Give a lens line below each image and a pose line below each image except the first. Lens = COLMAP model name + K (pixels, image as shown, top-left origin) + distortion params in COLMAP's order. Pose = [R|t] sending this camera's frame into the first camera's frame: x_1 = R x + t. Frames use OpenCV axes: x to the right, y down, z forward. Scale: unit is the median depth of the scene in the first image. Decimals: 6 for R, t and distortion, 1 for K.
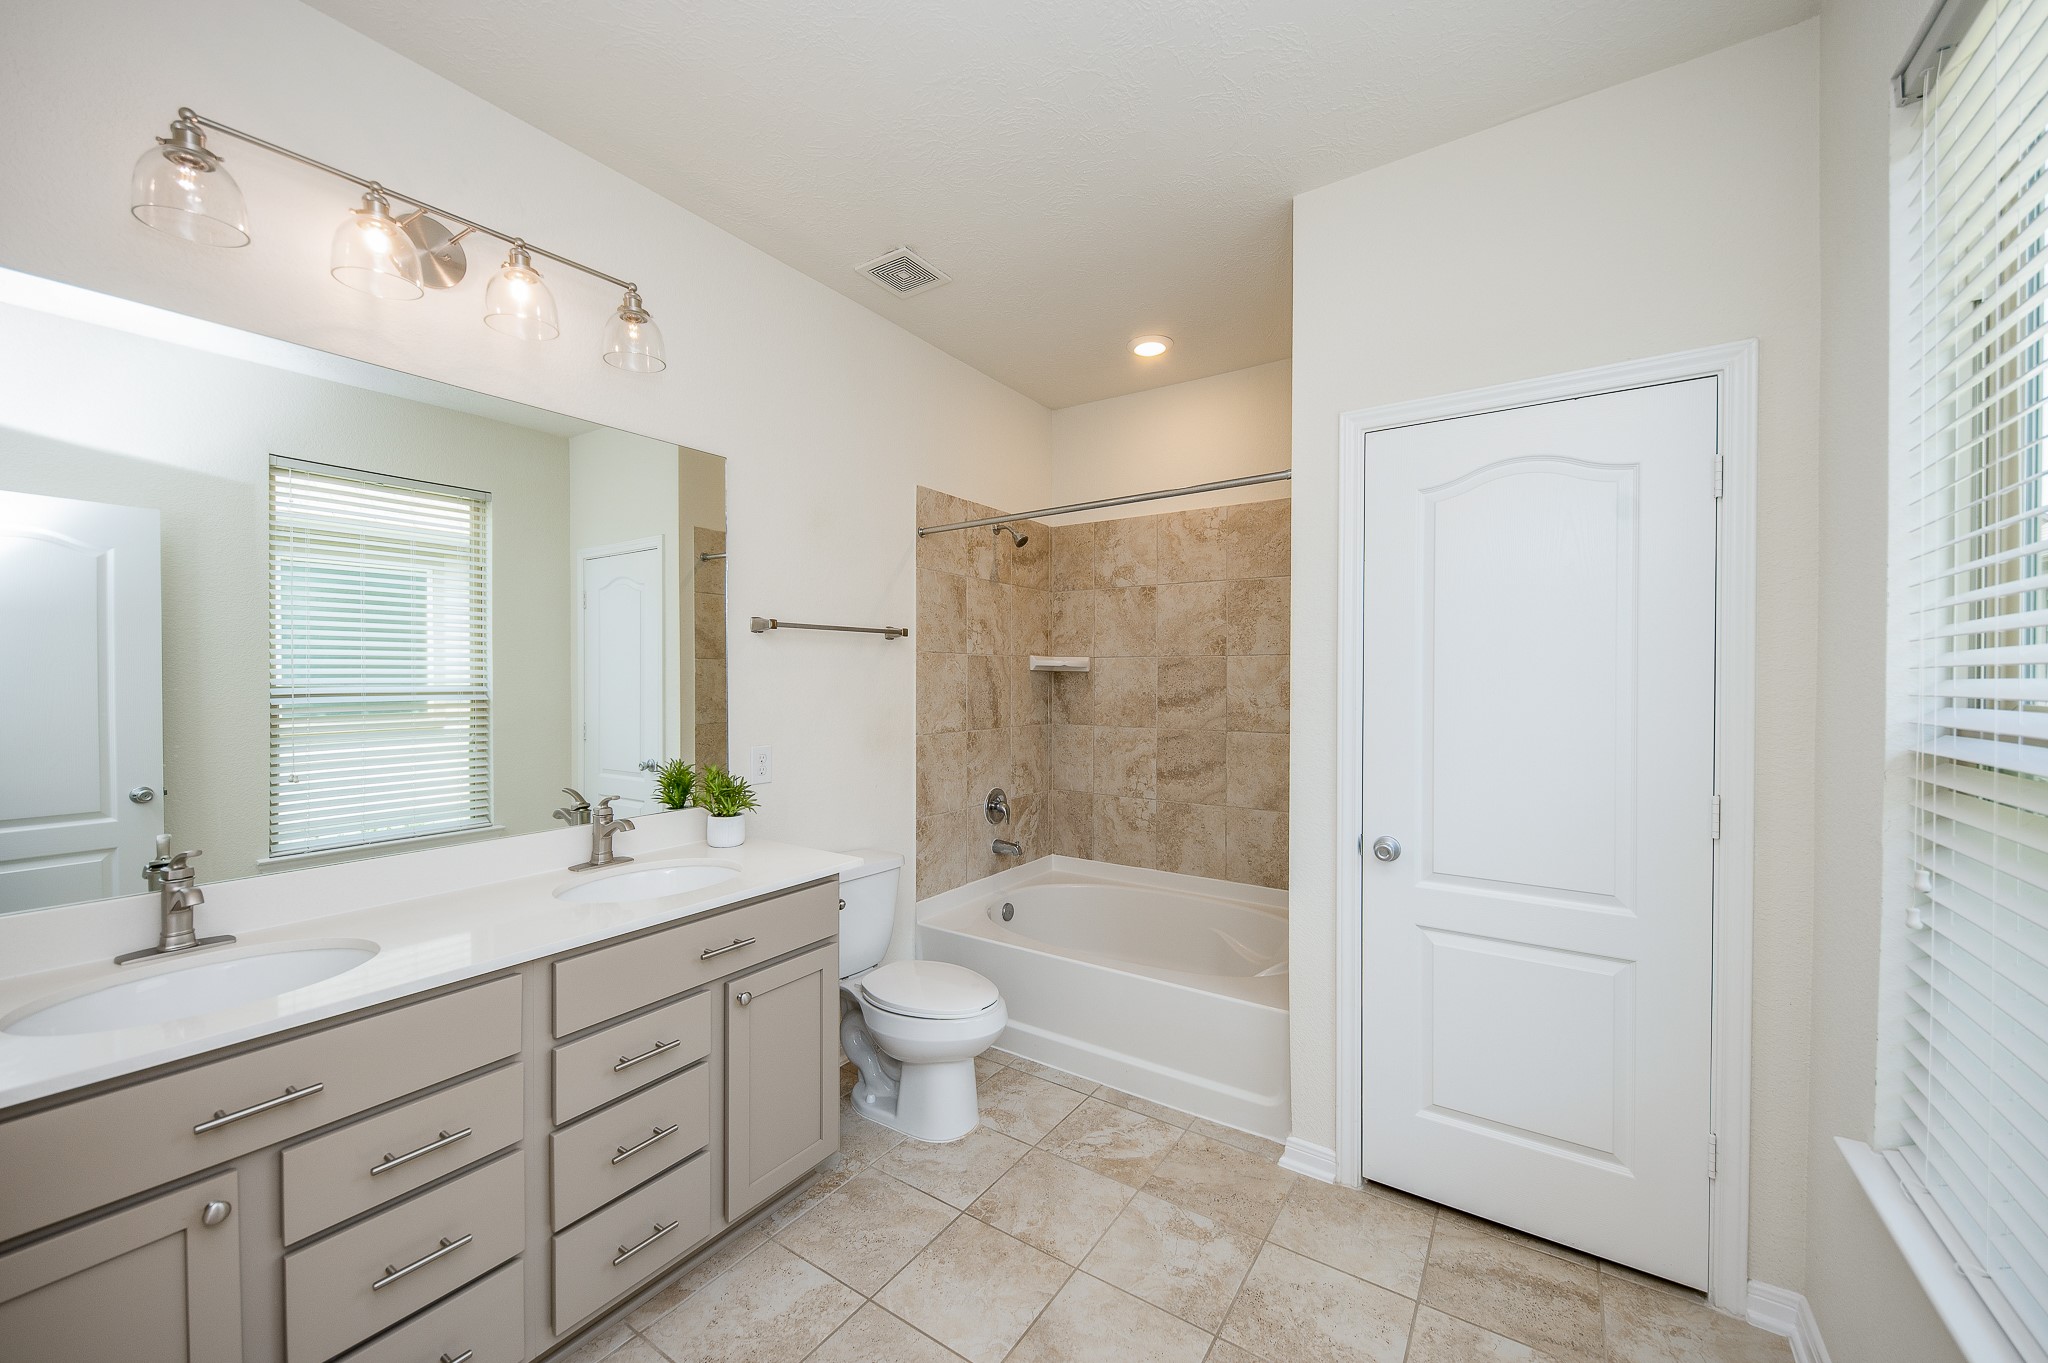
lens RADIAL K [[796.1, 0, 1030.6], [0, 796.1, 682.0], [0, 0, 1]] dist [0.016058, -0.007429]
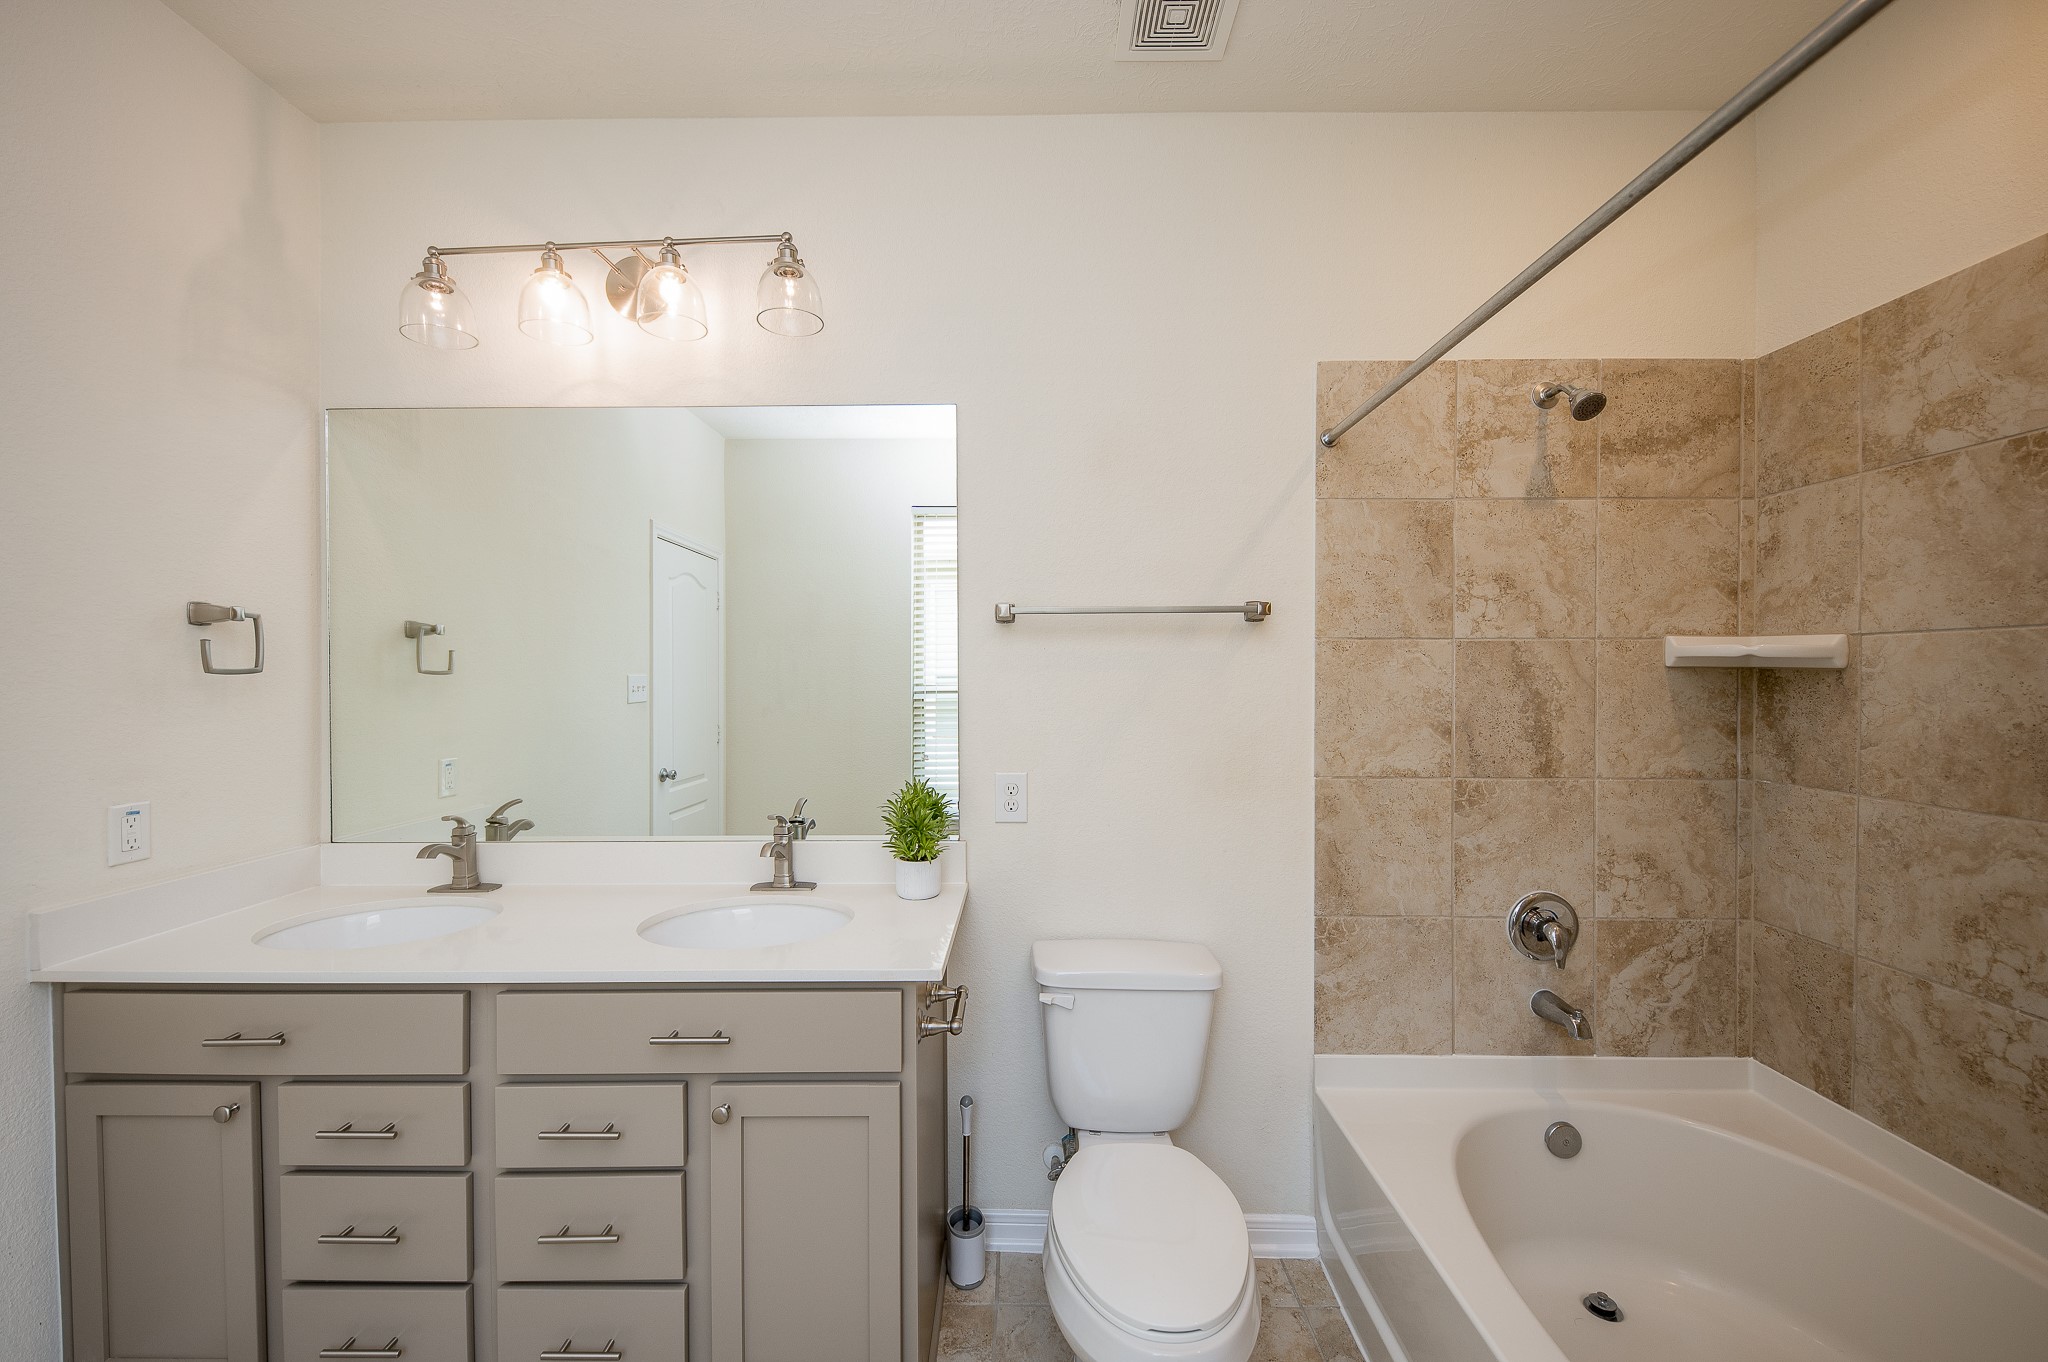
lens RADIAL K [[796.1, 0, 1030.6], [0, 796.1, 681.5], [0, 0, 1]] dist [0.016058, -0.007429]
pose [[0.535861, 0.005428, -0.844289, 0.240890], [-0.002631, 0.999985, 0.004759, -0.007840], [0.844302, -0.000329, 0.535867, 0.472240]]
